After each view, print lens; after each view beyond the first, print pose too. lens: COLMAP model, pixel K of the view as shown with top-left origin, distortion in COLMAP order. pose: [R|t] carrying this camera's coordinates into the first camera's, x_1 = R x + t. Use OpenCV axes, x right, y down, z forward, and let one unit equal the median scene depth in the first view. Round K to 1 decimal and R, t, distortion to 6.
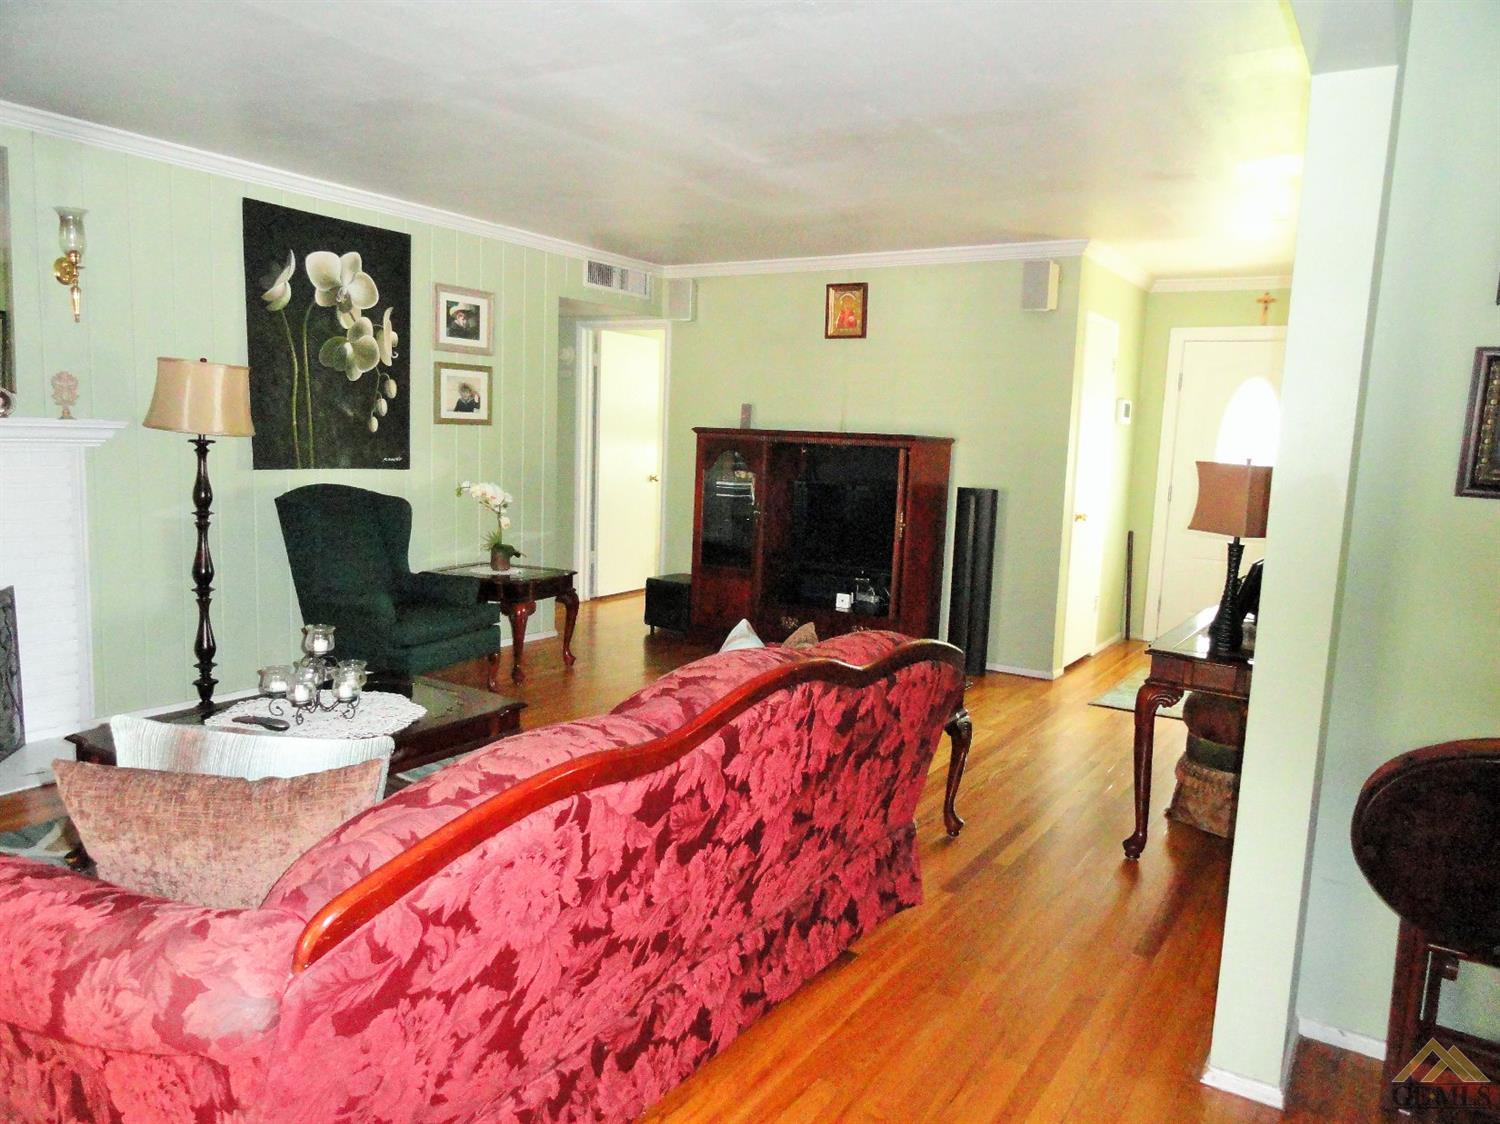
lens RADIAL K [[1045.3, 0, 747.0], [0, 1045.3, 562.5], [0, 0, 1]] dist [-0.004939, 0.008921]
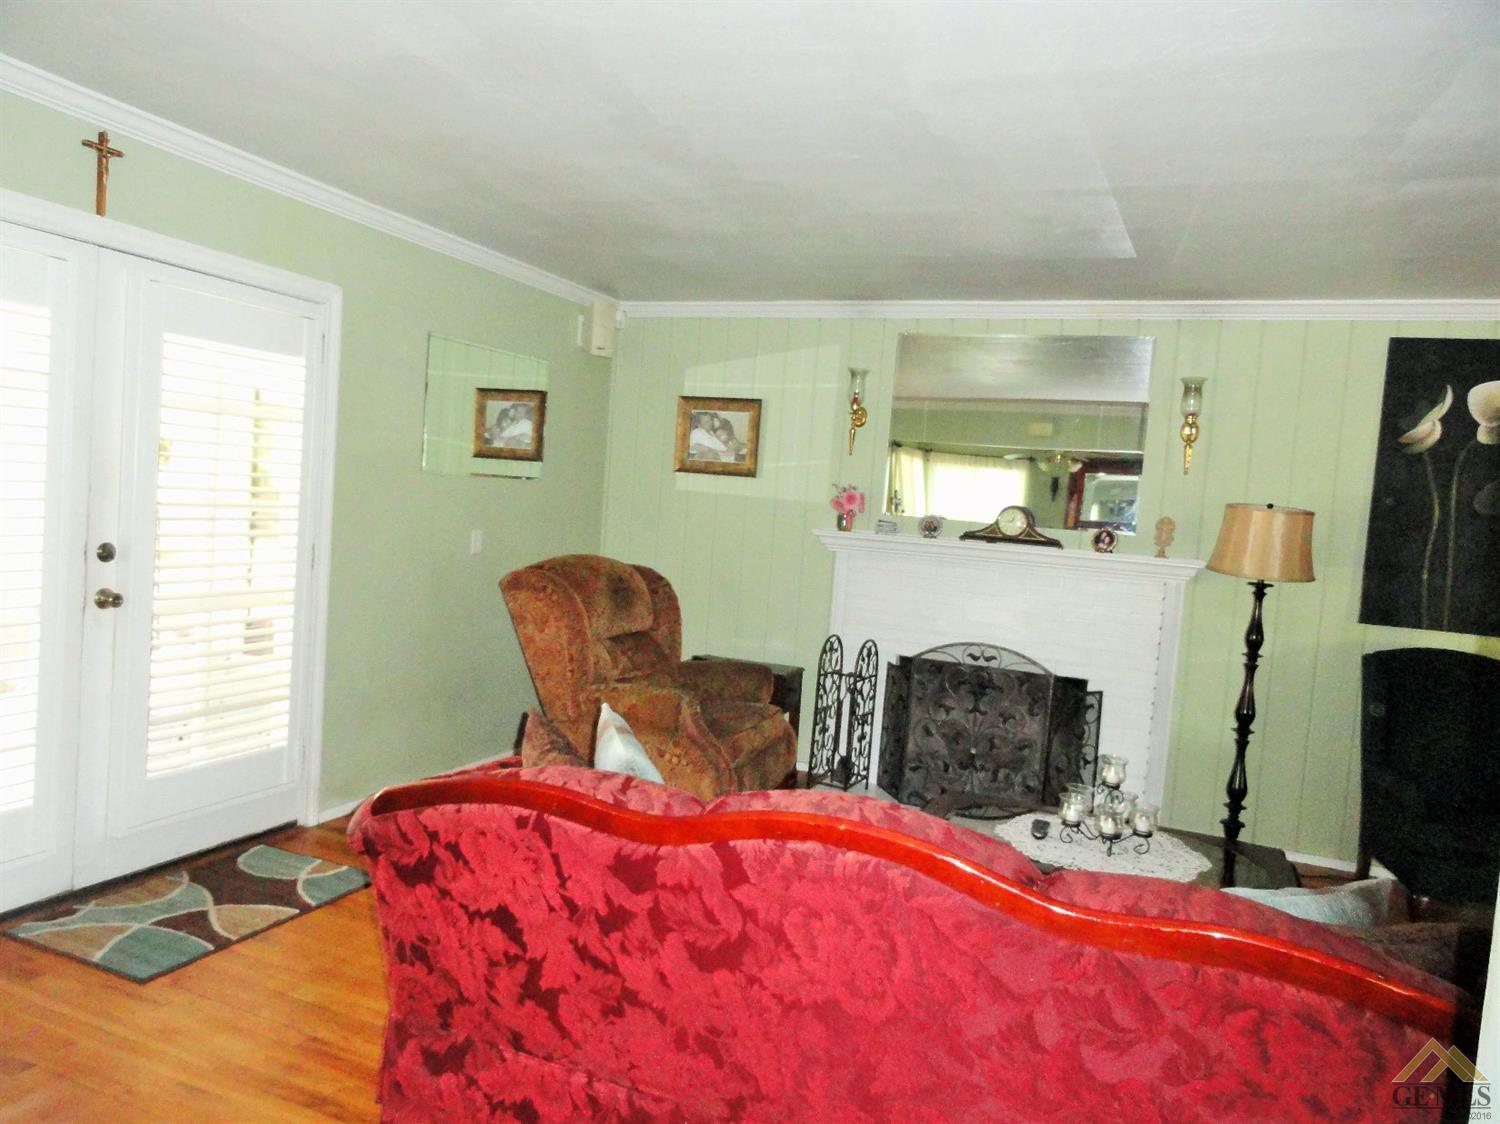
lens RADIAL K [[1045.3, 0, 745.5], [0, 1045.3, 563.1], [0, 0, 1]] dist [-0.004939, 0.008921]
pose [[0.174177, 0.033760, -0.984135, 0.402566], [-0.192099, 0.981375, -0.000334, -0.042544], [0.965795, 0.189110, 0.177418, 0.352506]]
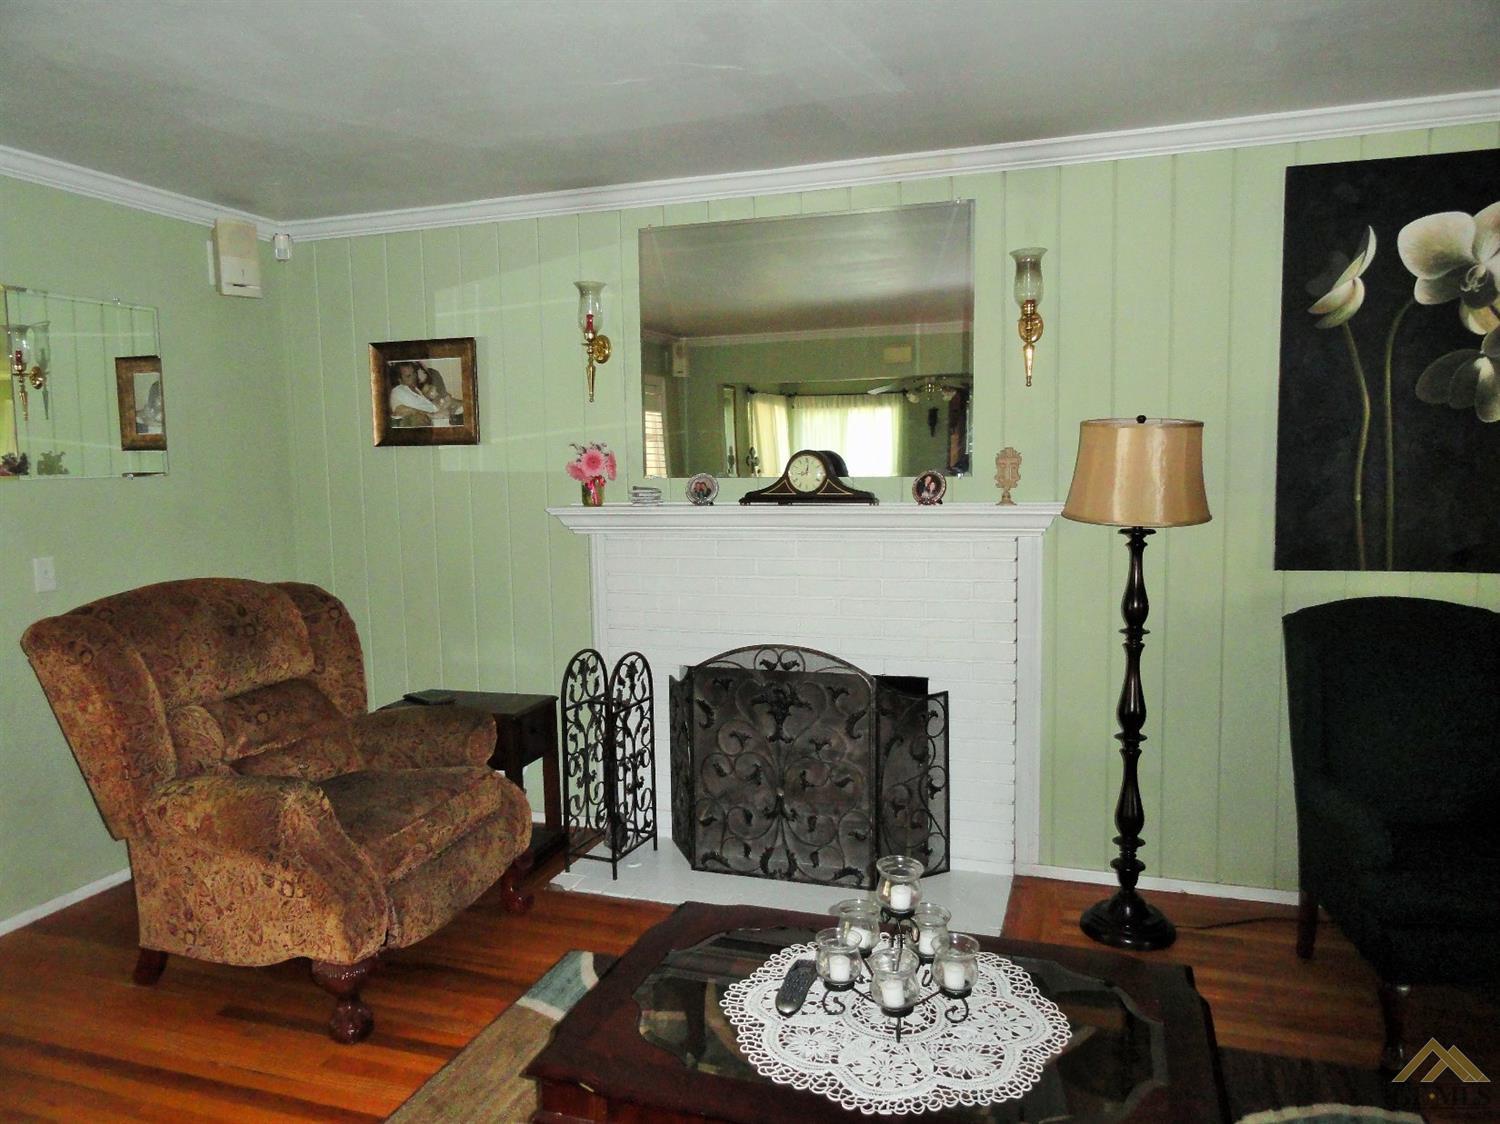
lens RADIAL K [[1045.3, 0, 751.0], [0, 1045.3, 558.6], [0, 0, 1]] dist [-0.004939, 0.008921]
pose [[0.245291, 0.046906, -0.968314, 0.109565], [-0.095829, 0.995110, 0.023929, -0.093825], [0.964702, 0.086923, 0.248587, 0.597440]]
